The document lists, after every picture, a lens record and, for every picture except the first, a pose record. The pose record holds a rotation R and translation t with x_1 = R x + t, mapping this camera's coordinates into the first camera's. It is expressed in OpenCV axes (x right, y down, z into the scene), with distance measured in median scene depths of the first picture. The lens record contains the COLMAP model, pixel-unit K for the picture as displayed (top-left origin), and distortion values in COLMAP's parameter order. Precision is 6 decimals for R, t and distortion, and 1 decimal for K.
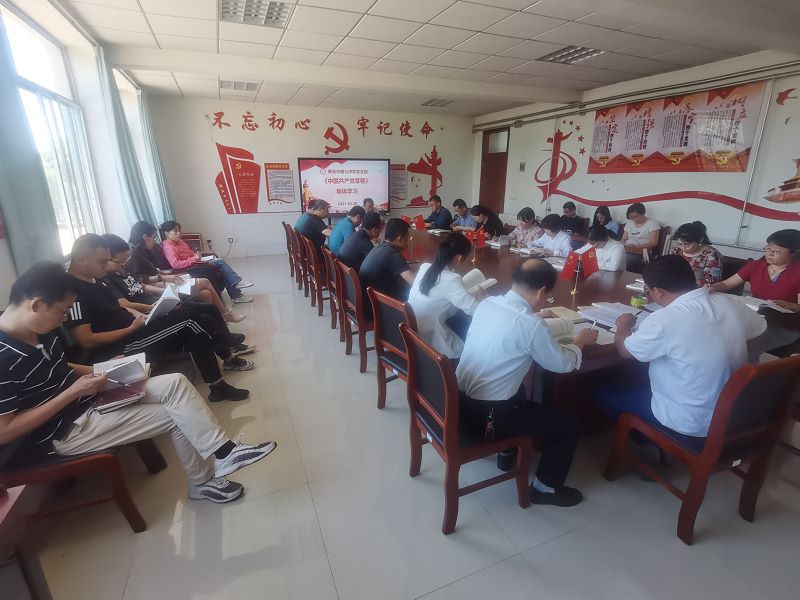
lens RADIAL K [[399.0, 0, 400.0], [0, 399.0, 298.1], [0, 0, 1]] dist [0.002676, 0.000485]
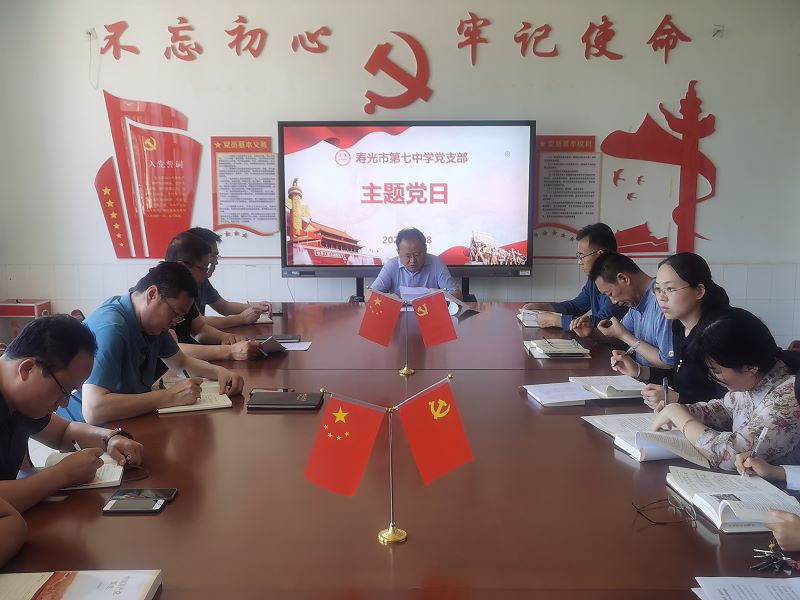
lens RADIAL K [[911.5, 0, 400.1], [0, 911.5, 300.4], [0, 0, 1]] dist [0.003946, 0.000000]
pose [[0.914796, 0.055481, -0.400088, 0.202262], [-0.117881, 0.984071, -0.133070, -0.075030], [0.386332, 0.168895, 0.906765, 0.263373]]
